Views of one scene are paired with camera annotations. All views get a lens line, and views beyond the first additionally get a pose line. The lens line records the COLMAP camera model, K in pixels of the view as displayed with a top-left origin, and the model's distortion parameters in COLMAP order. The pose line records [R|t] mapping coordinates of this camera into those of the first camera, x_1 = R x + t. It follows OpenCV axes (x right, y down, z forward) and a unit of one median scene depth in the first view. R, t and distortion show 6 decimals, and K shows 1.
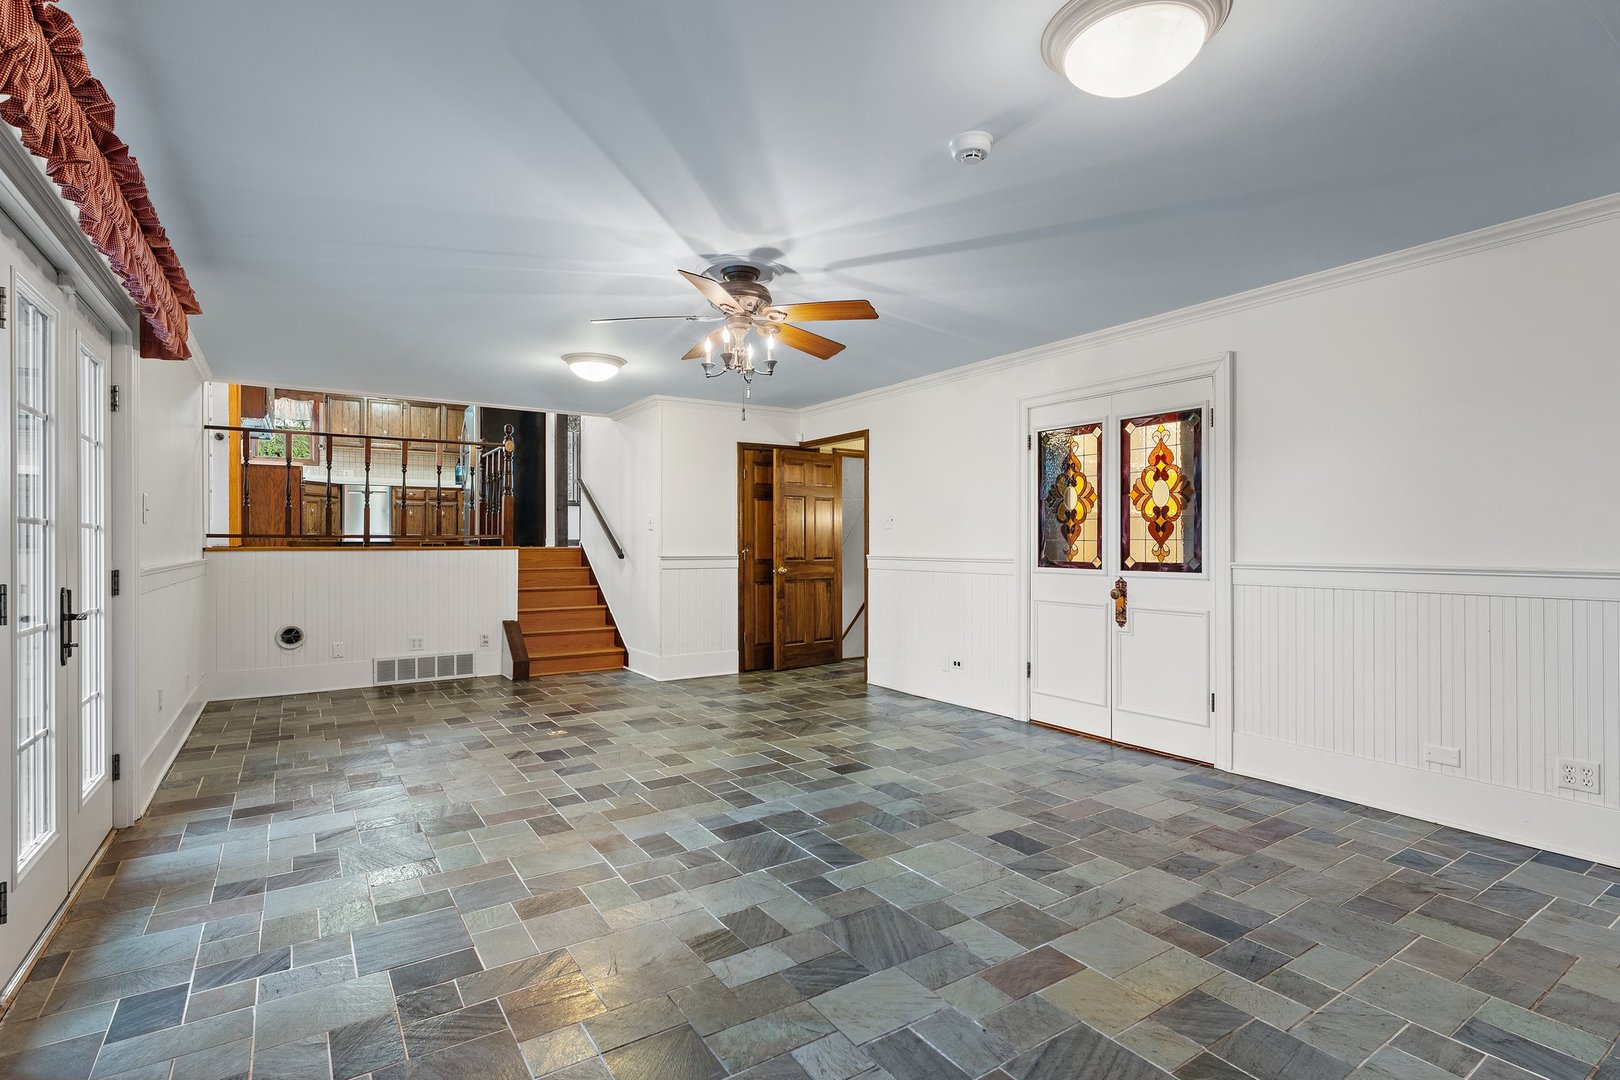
lens RADIAL K [[787.2, 0, 810.0], [0, 787.2, 540.0], [0, 0, 1]] dist [0.000455, 0.000081]
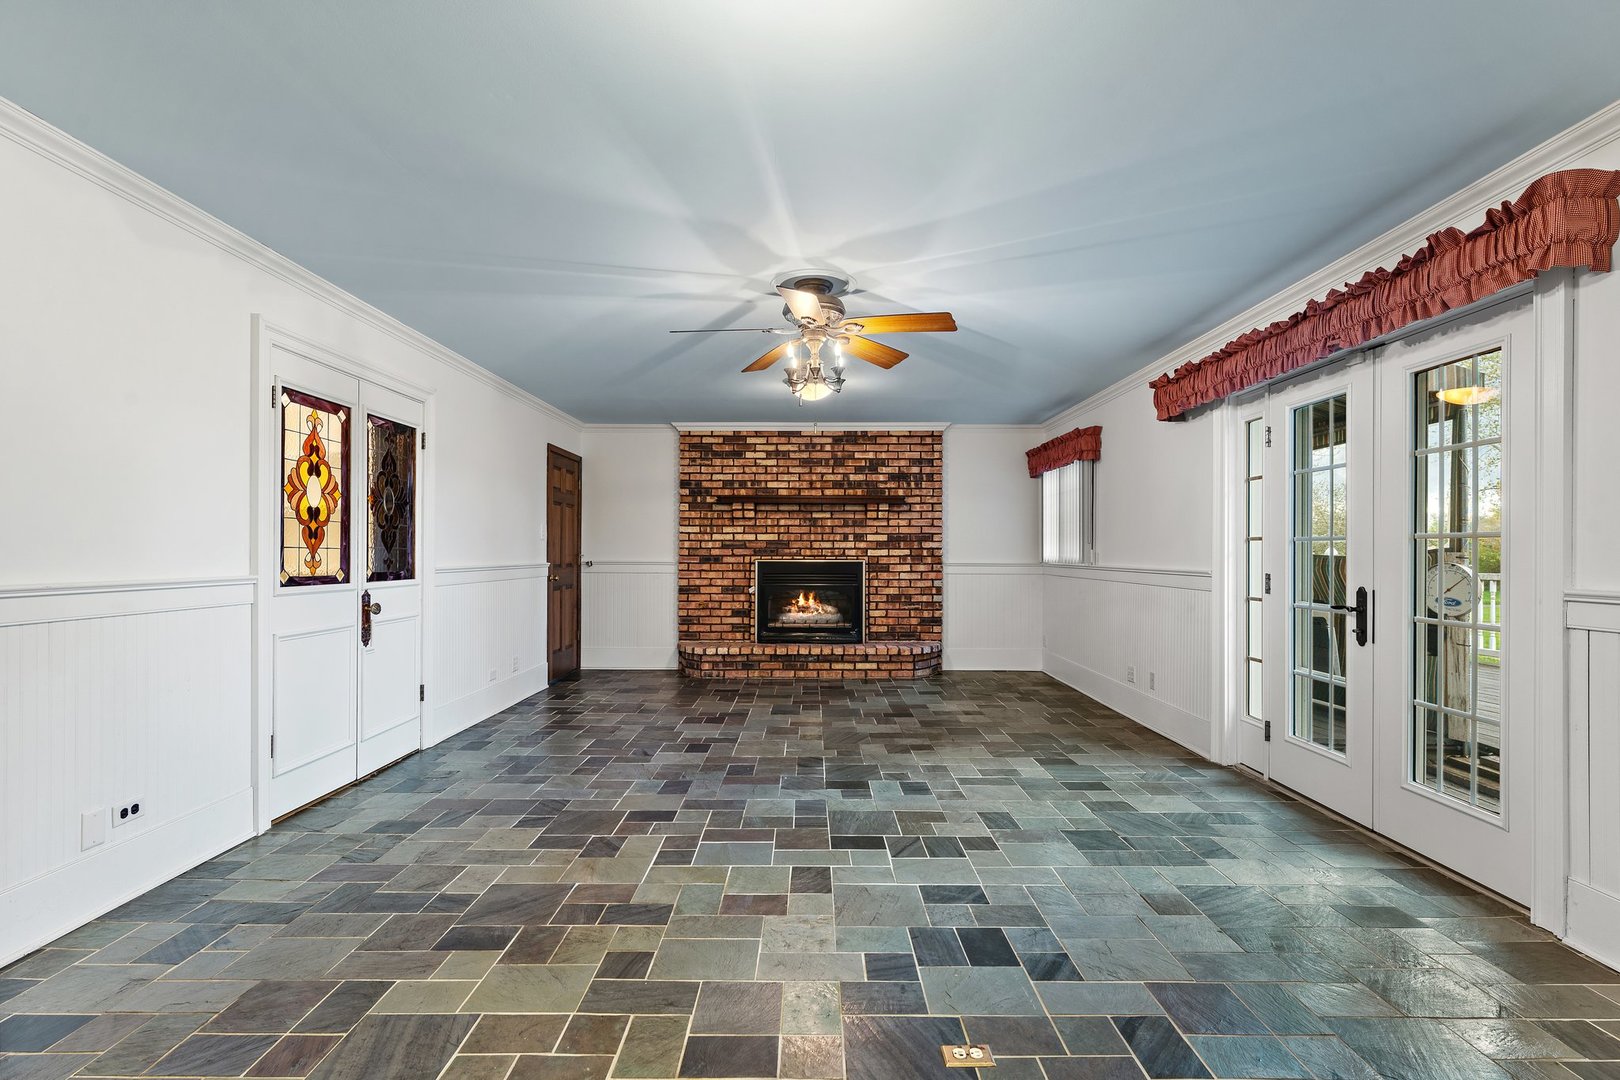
lens RADIAL K [[729.7, 0, 810.0], [0, 729.7, 540.0], [0, 0, 1]] dist [-0.002076, -0.000220]
pose [[-0.830933, 0.006782, 0.556331, -0.483629], [-0.004356, 0.999816, -0.018693, 0.004214], [-0.556355, -0.017956, -0.830751, 1.420058]]
